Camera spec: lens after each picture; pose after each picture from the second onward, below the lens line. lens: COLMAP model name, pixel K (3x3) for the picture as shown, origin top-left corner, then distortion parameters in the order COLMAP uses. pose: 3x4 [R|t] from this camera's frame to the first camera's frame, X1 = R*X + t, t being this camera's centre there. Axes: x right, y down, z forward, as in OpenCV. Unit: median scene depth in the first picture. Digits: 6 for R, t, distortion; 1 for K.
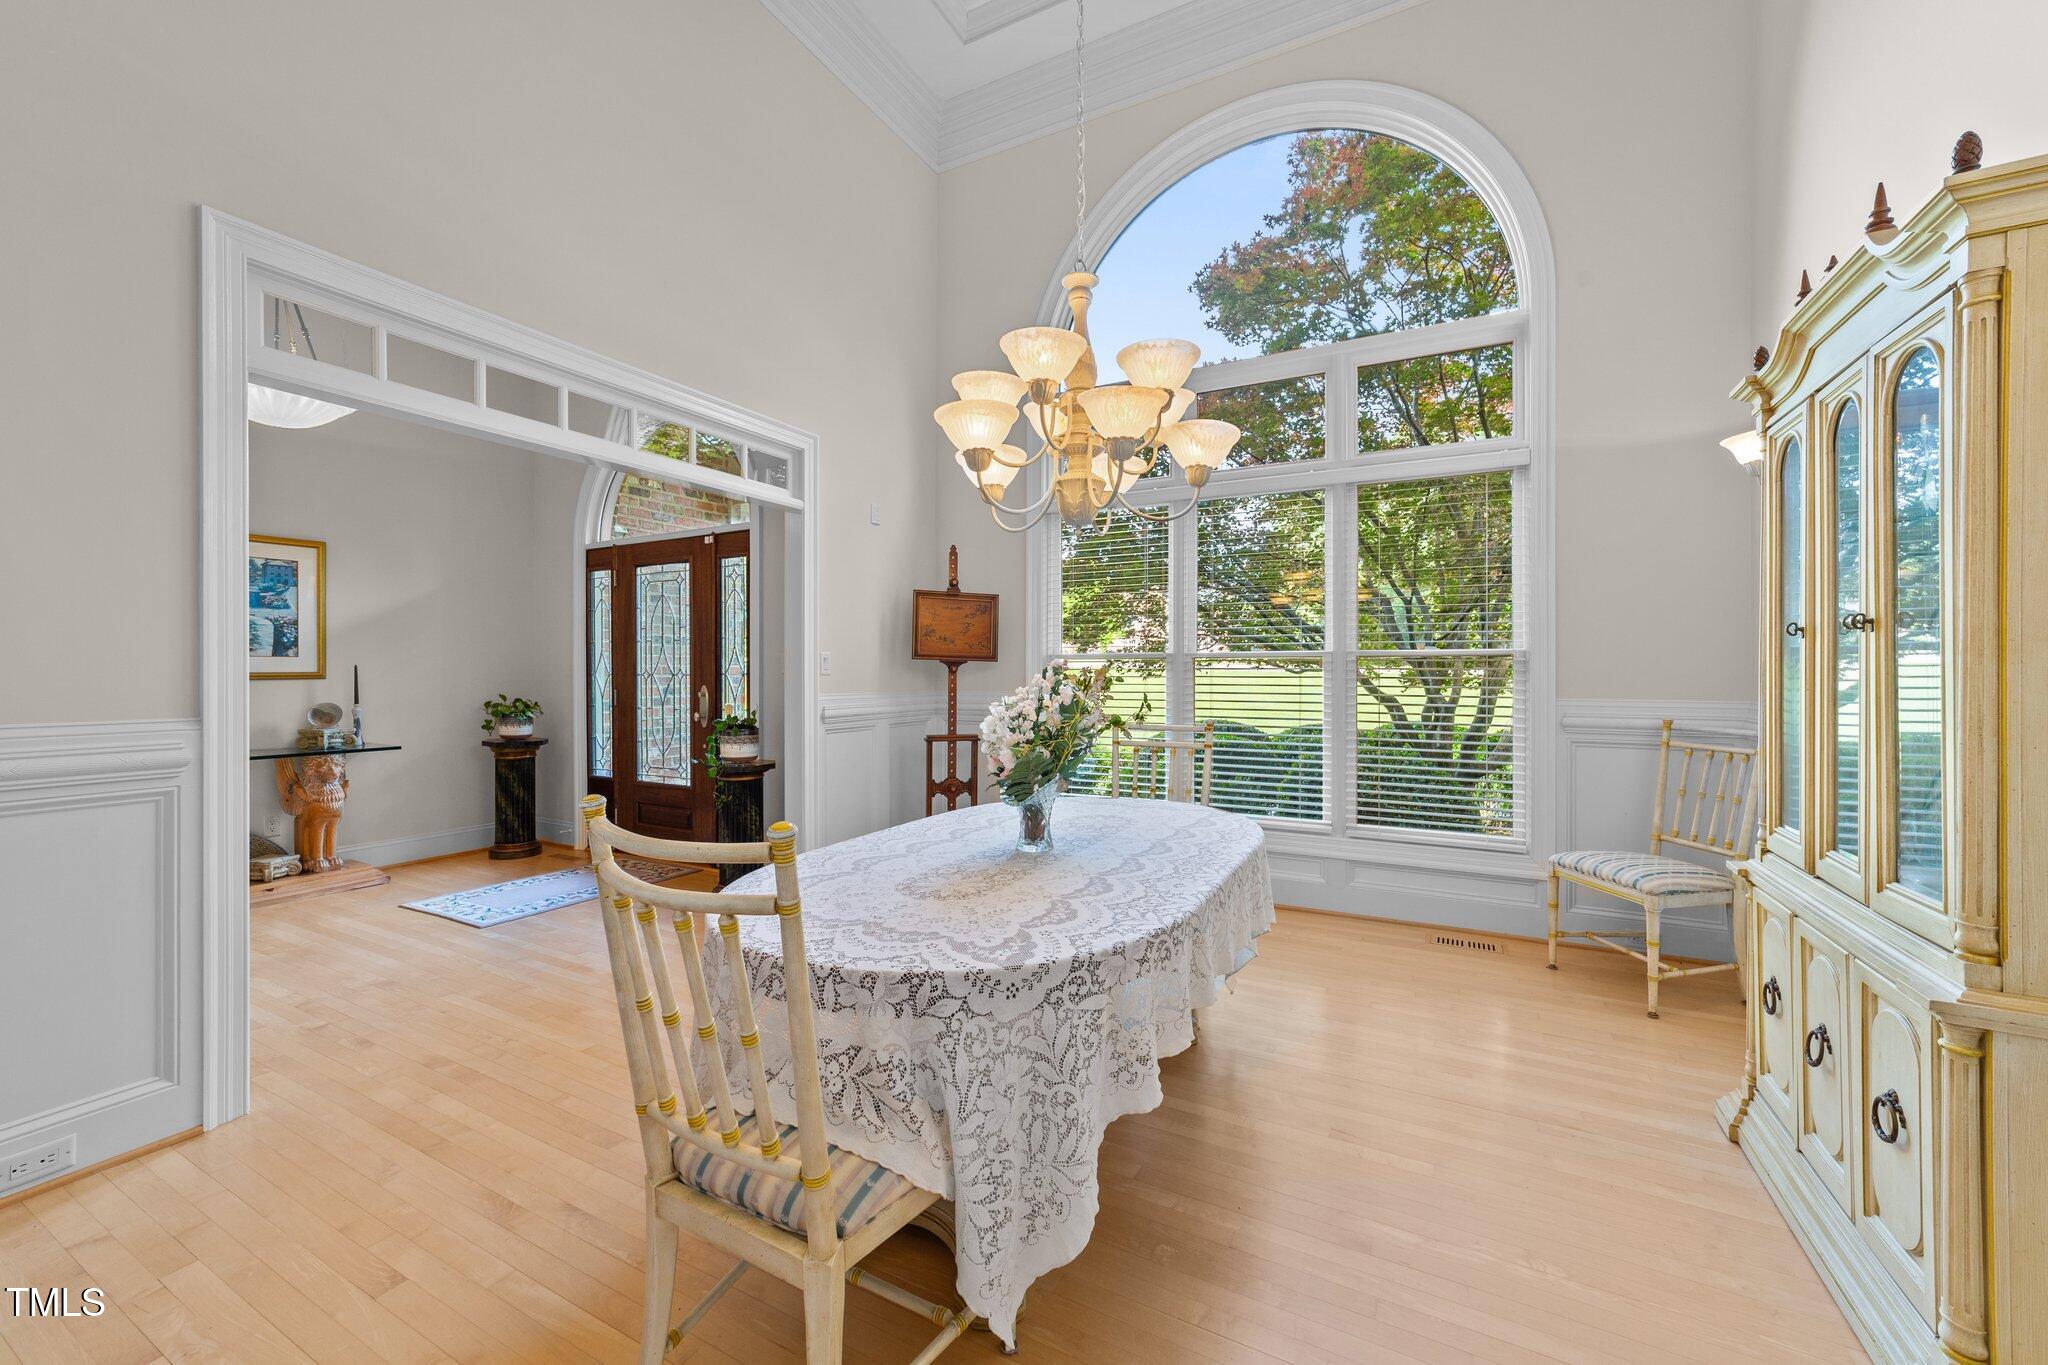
lens RADIAL K [[785.4, 0, 1025.4], [0, 785.4, 683.3], [0, 0, 1]] dist [-0.021918, 0.010210]
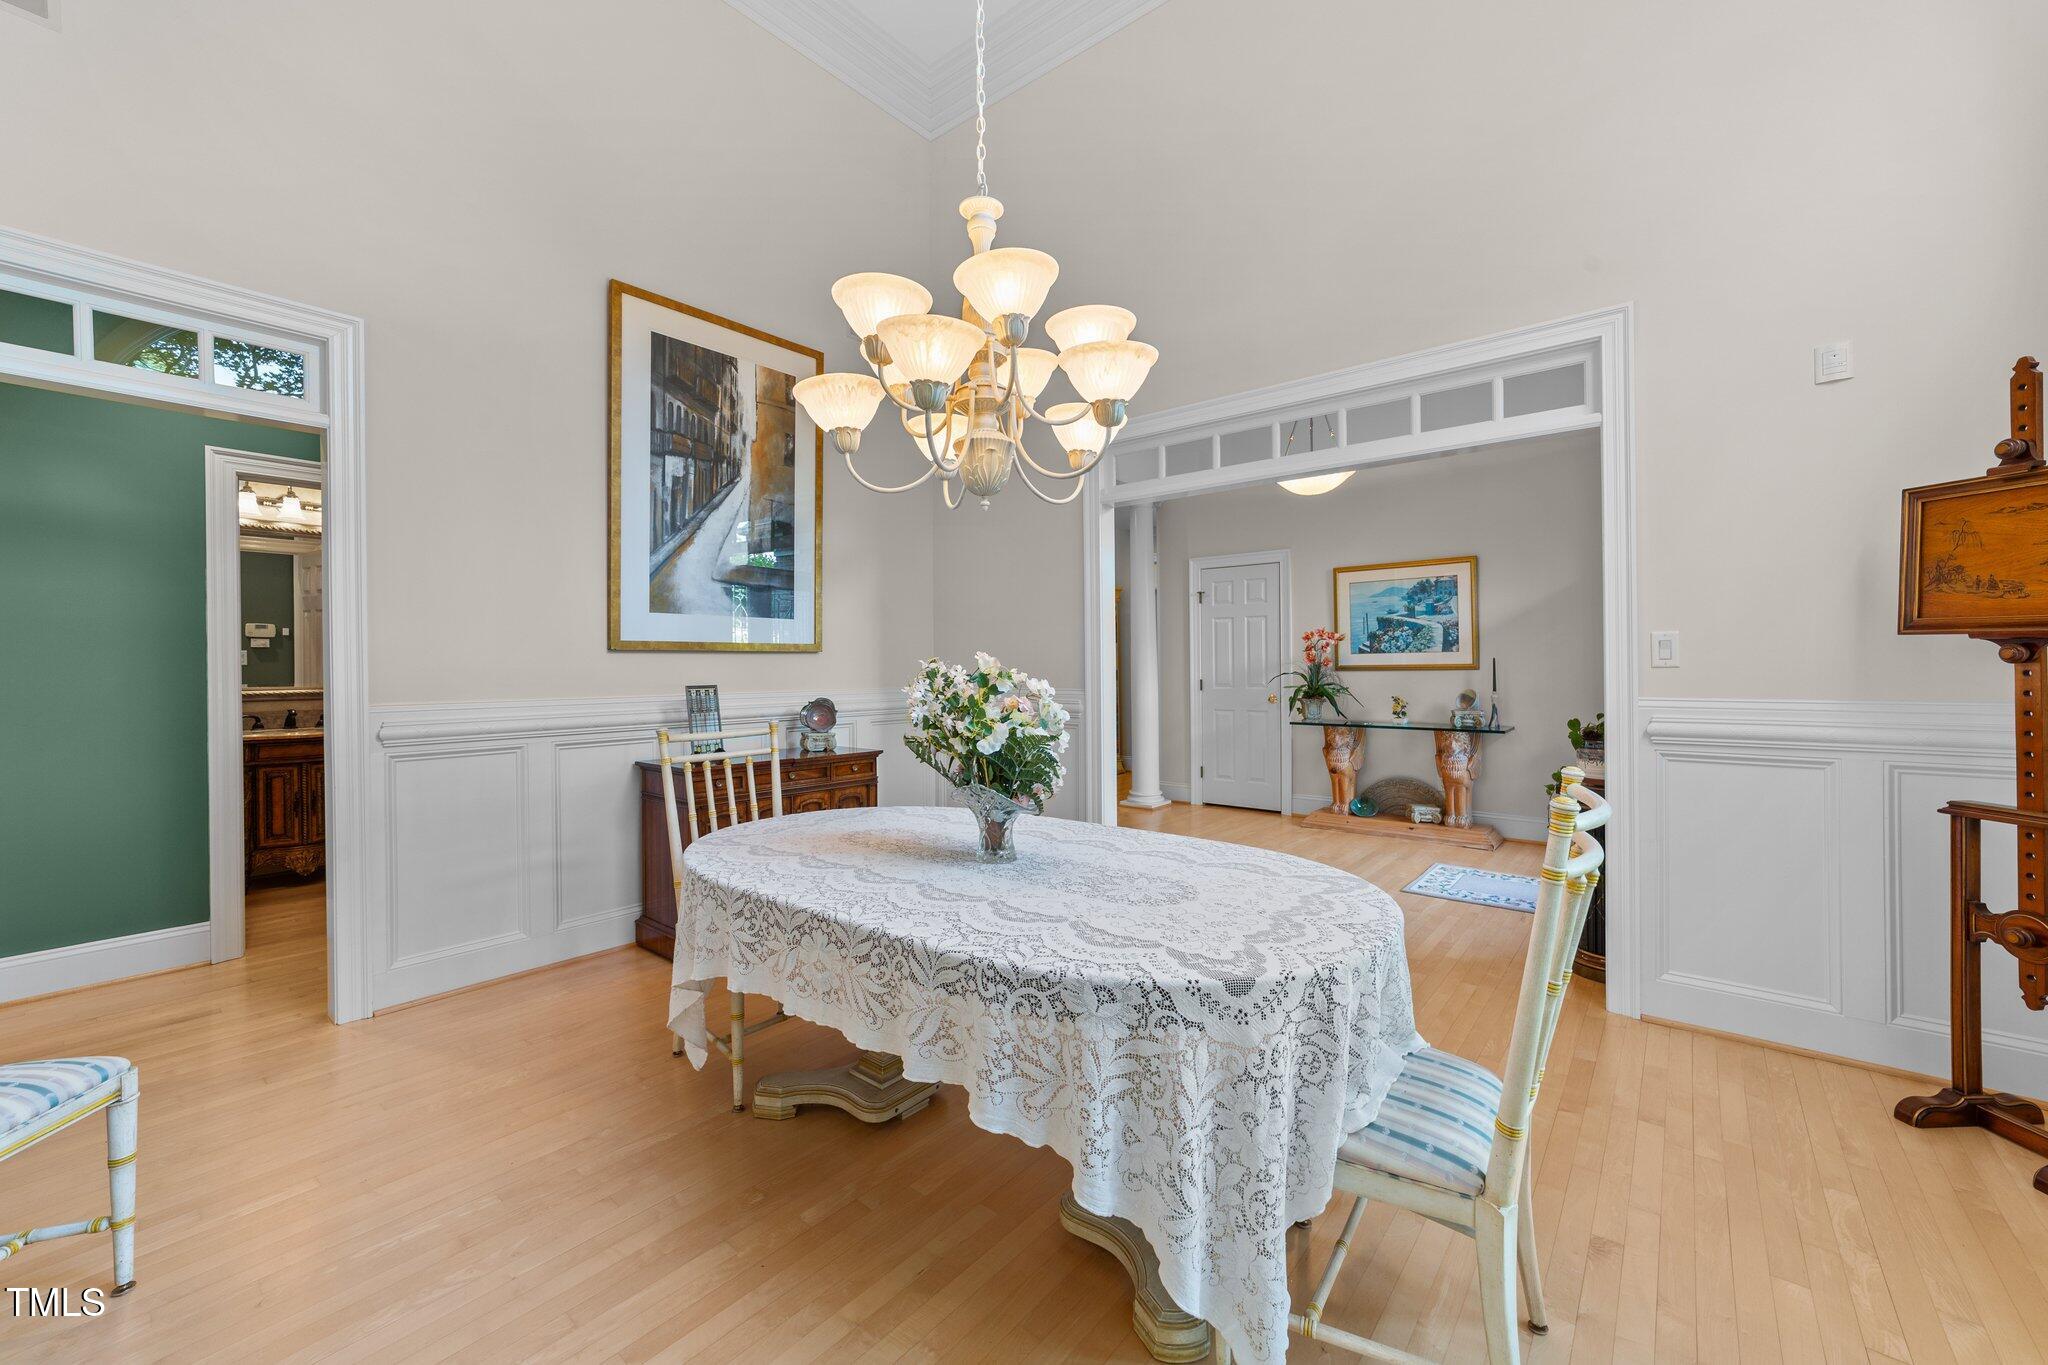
lens RADIAL K [[785.4, 0, 1025.4], [0, 785.4, 683.3], [0, 0, 1]] dist [-0.021918, 0.010210]
pose [[-0.240763, 0.023296, -0.970304, 0.469746], [-0.008890, 0.999617, 0.026206, -0.009029], [0.970543, 0.014936, -0.240463, 0.616305]]
